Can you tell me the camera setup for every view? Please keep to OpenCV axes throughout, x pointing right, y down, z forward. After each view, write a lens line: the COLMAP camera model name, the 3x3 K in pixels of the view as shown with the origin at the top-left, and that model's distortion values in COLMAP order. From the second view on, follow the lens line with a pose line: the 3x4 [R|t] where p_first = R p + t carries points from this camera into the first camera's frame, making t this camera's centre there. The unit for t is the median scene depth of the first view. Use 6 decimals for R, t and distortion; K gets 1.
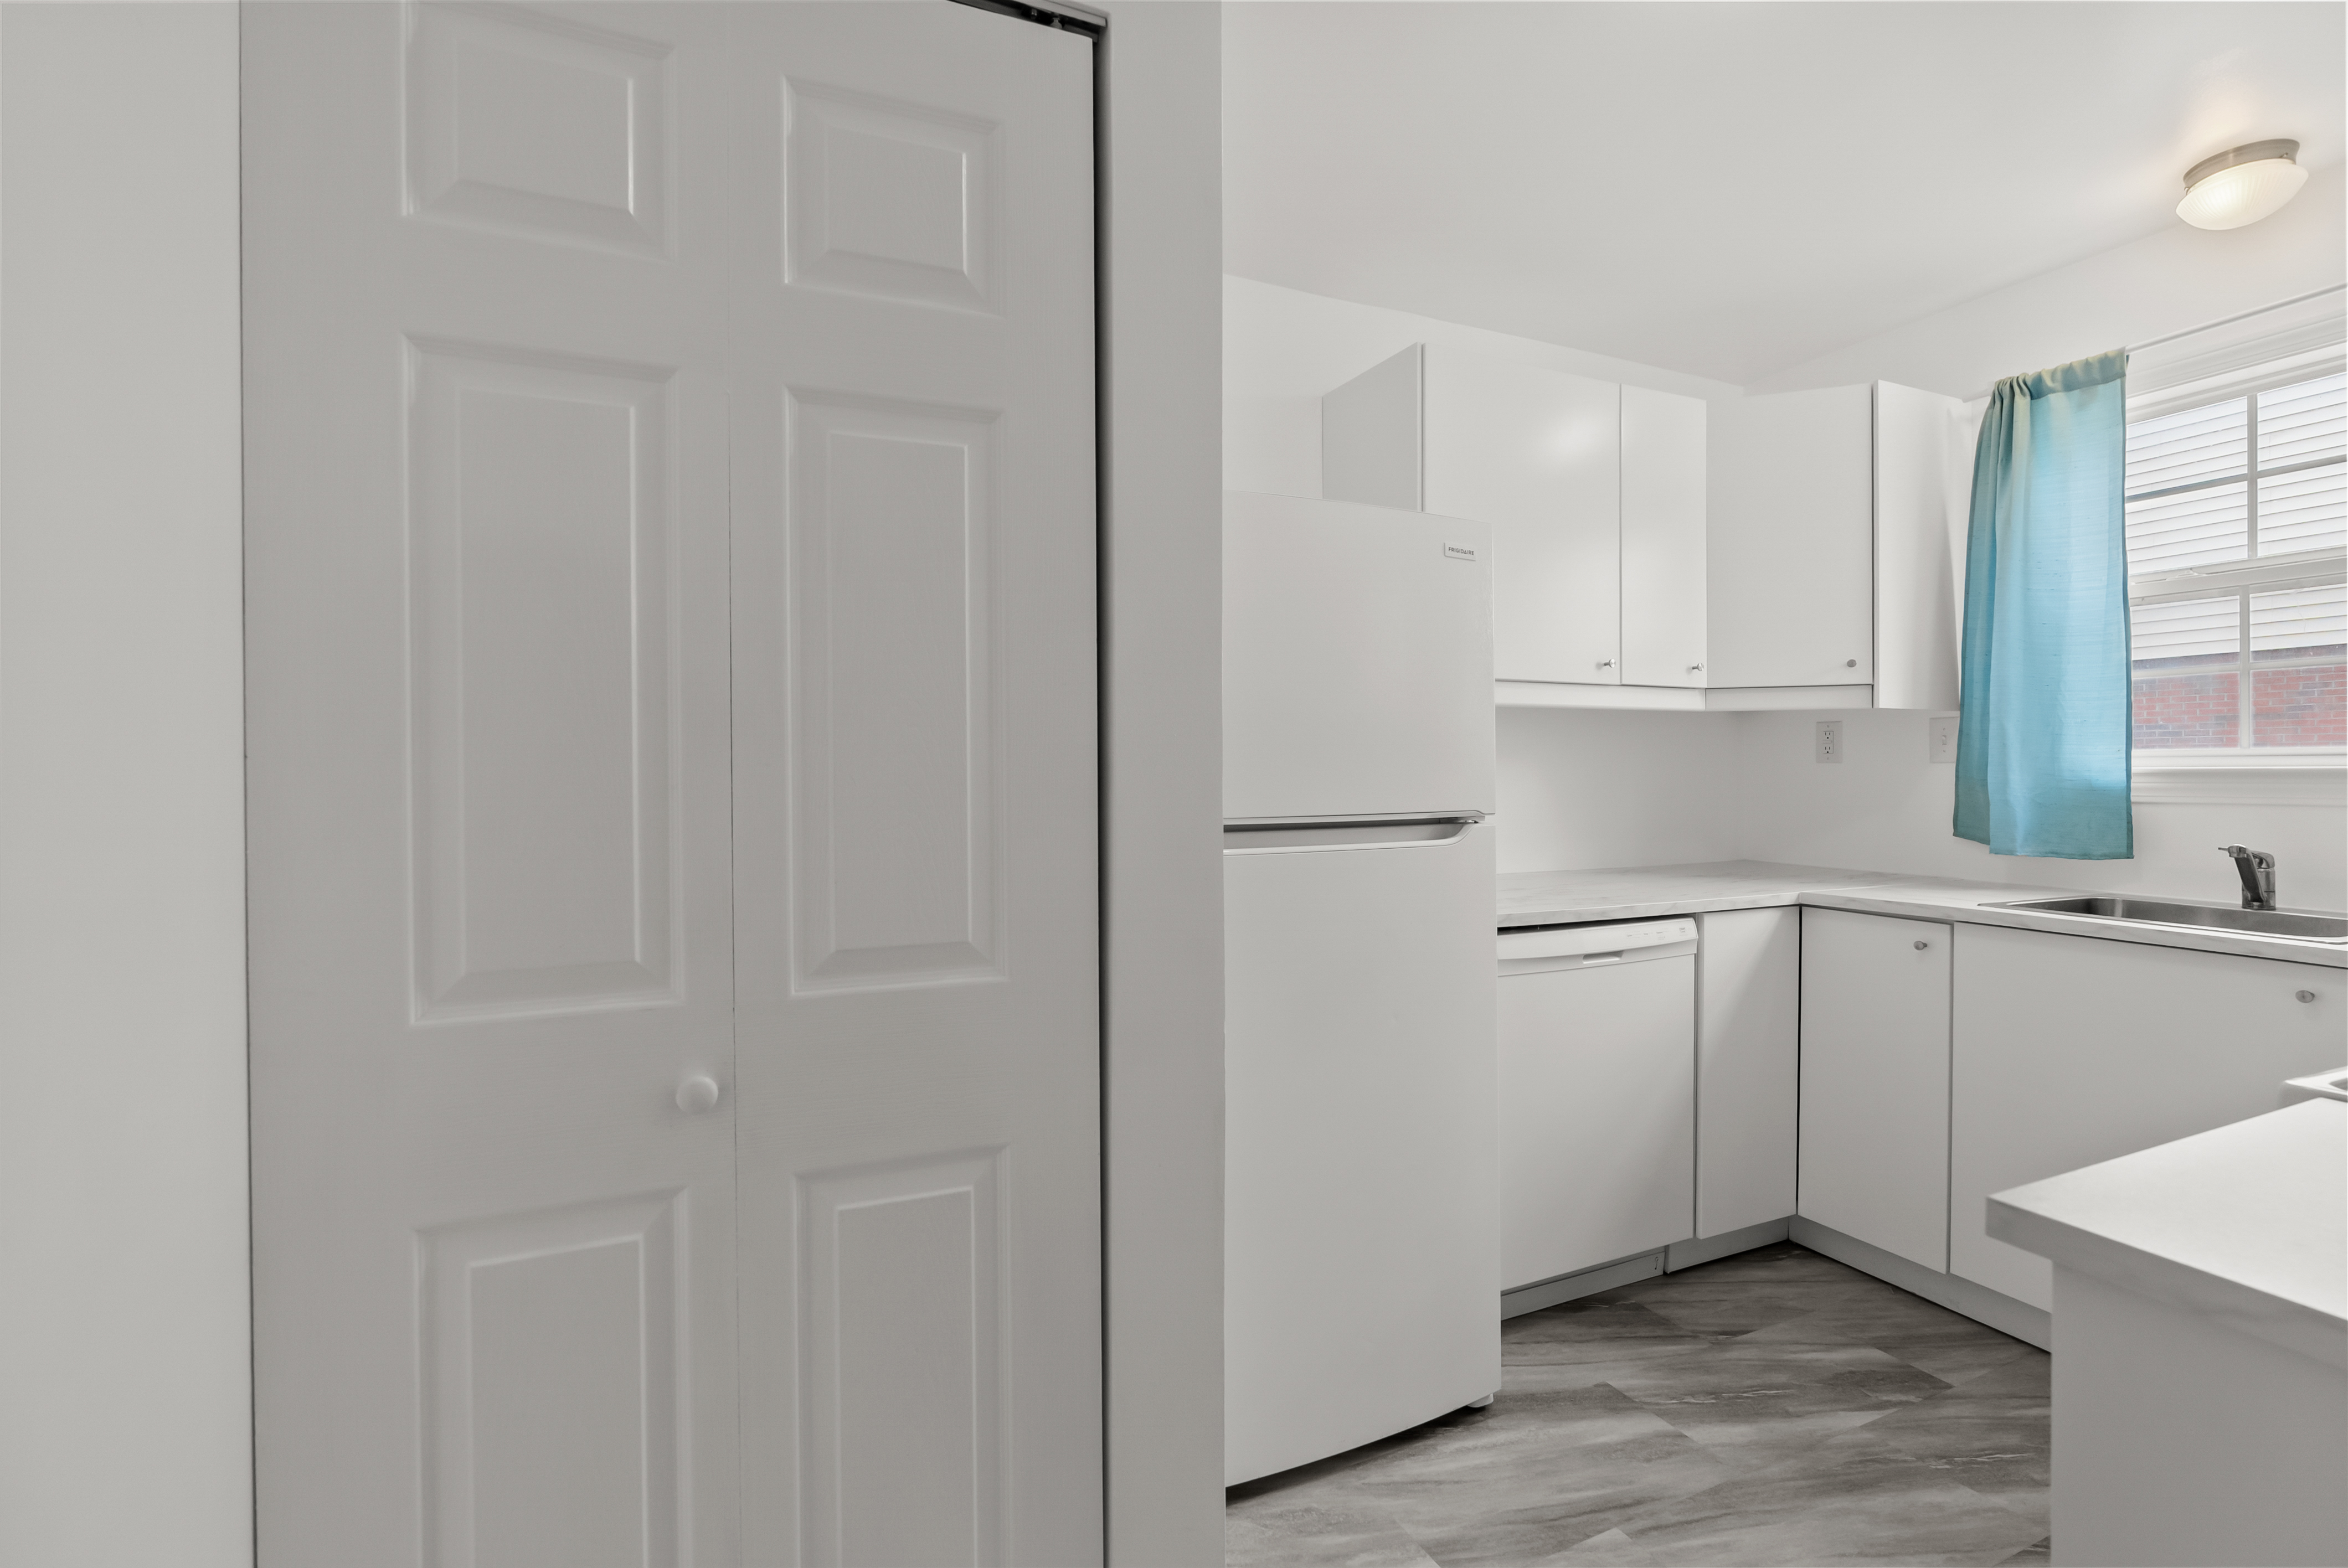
lens RADIAL K [[1066.0, 0, 1177.8], [0, 1066.0, 774.3], [0, 0, 1]] dist [-0.000835, 0.000447]
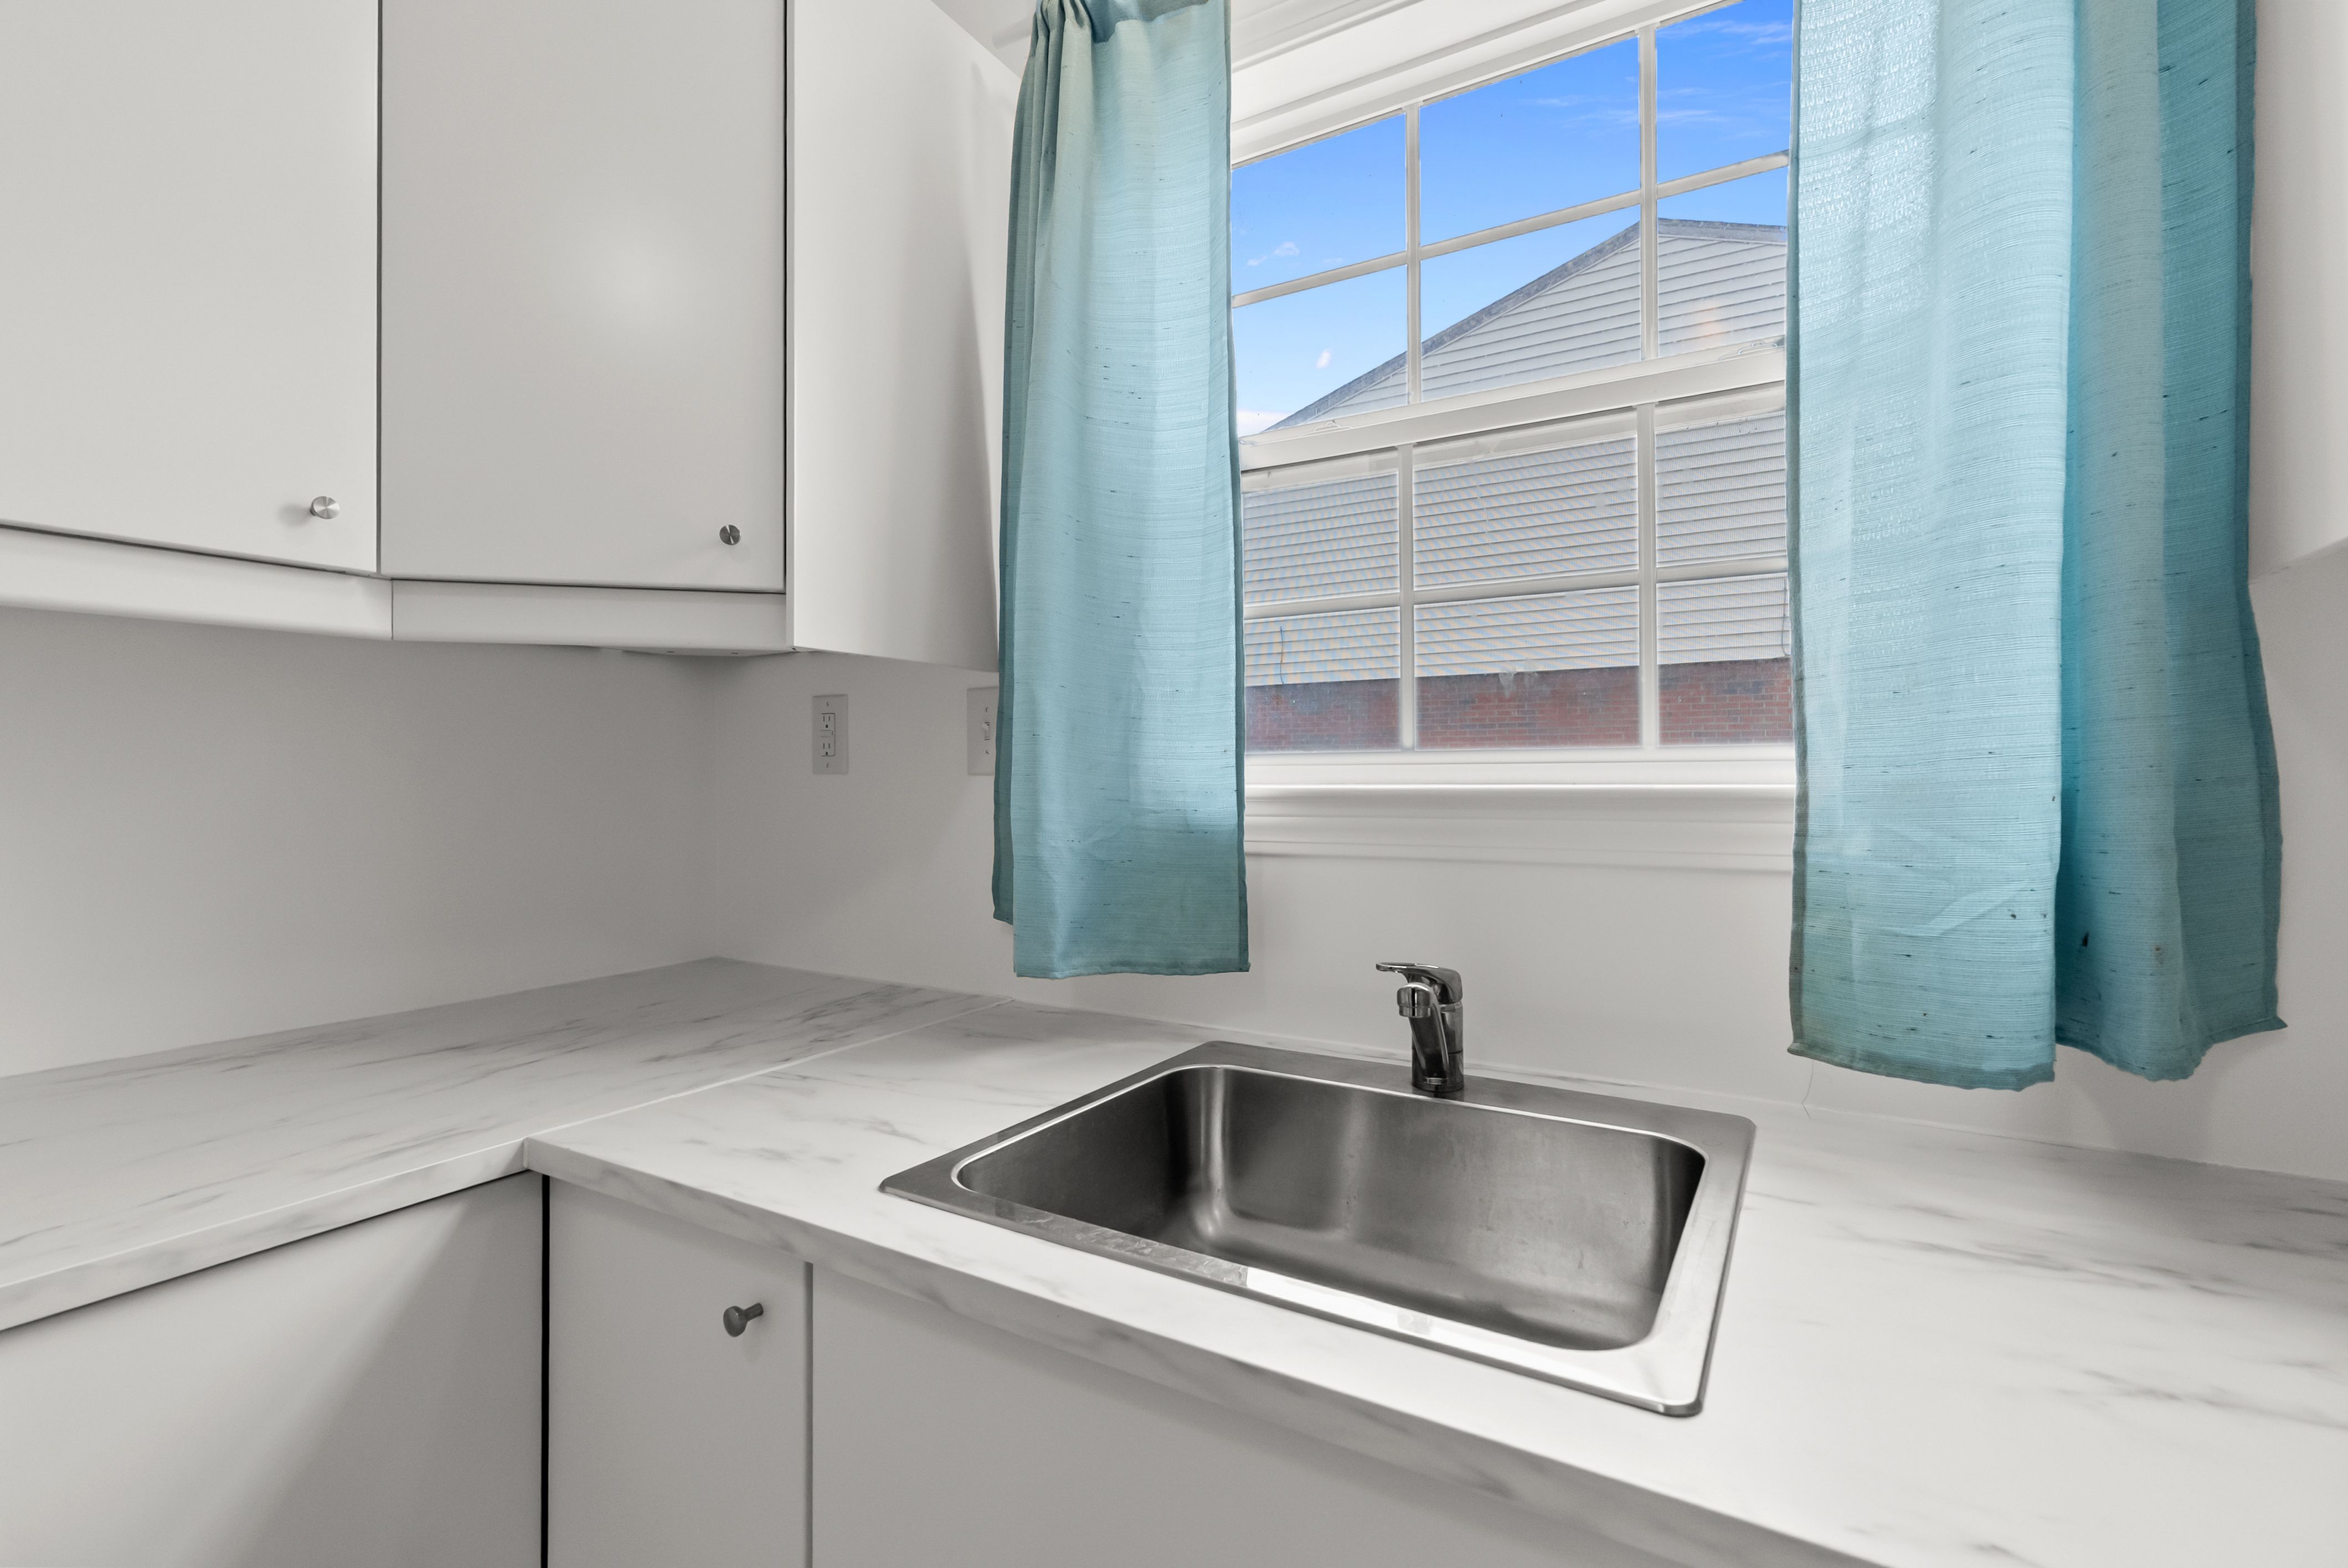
lens RADIAL K [[1072.4, 0, 1188.8], [0, 1072.4, 769.2], [0, 0, 1]] dist [-0.000552, -0.000203]
pose [[0.819507, 0.004167, 0.573053, 0.567265], [0.002956, 0.999930, -0.011499, -0.008176], [-0.573061, 0.011118, 0.819437, 0.585826]]
